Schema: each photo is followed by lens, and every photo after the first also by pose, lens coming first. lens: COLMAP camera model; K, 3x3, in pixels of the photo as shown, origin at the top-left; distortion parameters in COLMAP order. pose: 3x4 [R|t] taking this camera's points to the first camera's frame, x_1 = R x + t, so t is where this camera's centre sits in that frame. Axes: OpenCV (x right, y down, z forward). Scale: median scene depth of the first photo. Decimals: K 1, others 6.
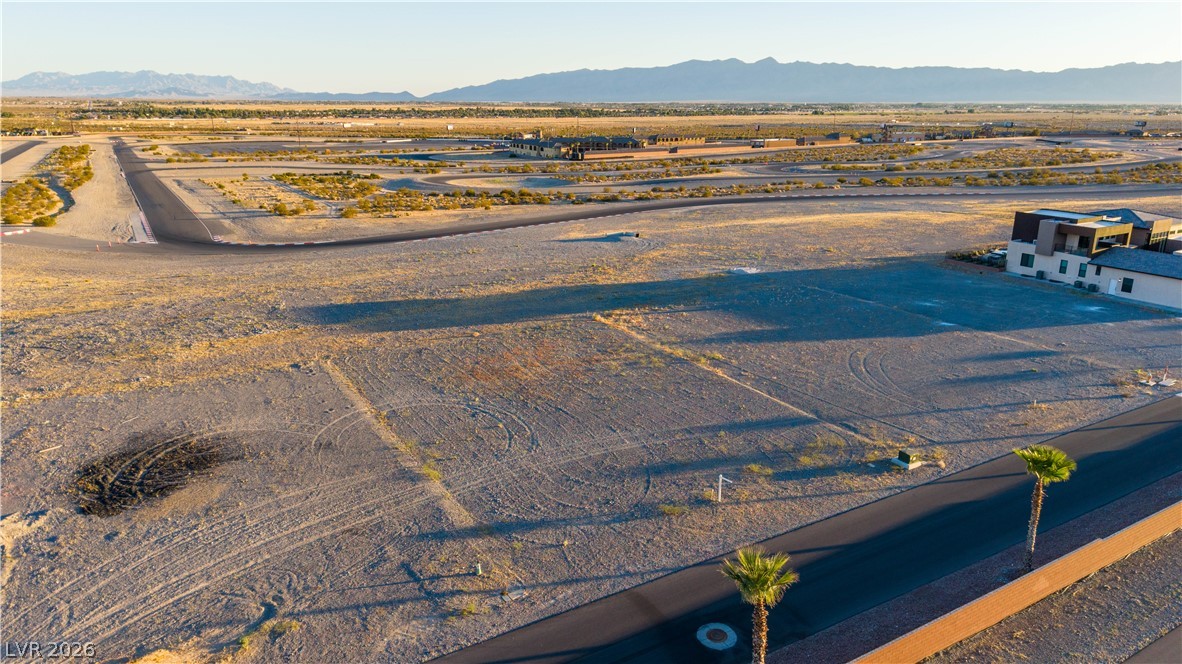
lens RADIAL K [[785.7, 0, 591.0], [0, 785.7, 332.0], [0, 0, 1]] dist [0.052005, -0.063856]
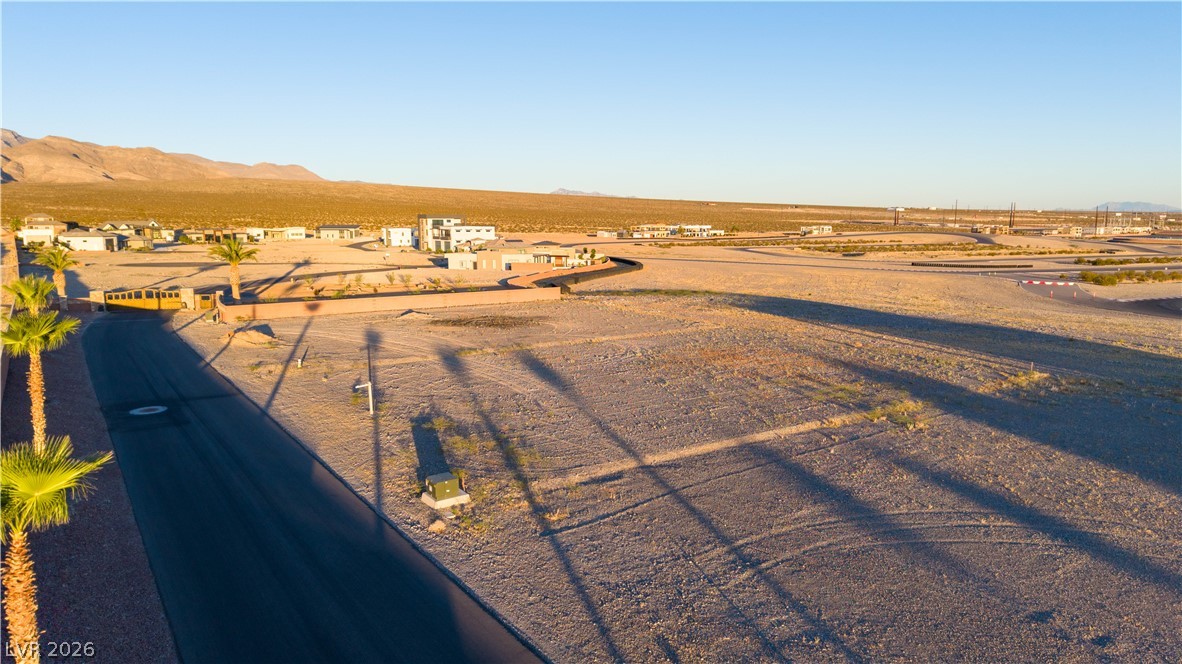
lens RADIAL K [[785.7, 0, 591.0], [0, 785.7, 332.0], [0, 0, 1]] dist [0.052005, -0.063856]
pose [[0.071536, 0.141894, -0.987294, 0.104052], [-0.281764, 0.952389, 0.116462, -0.004489], [0.956813, 0.269853, 0.108111, 0.111462]]
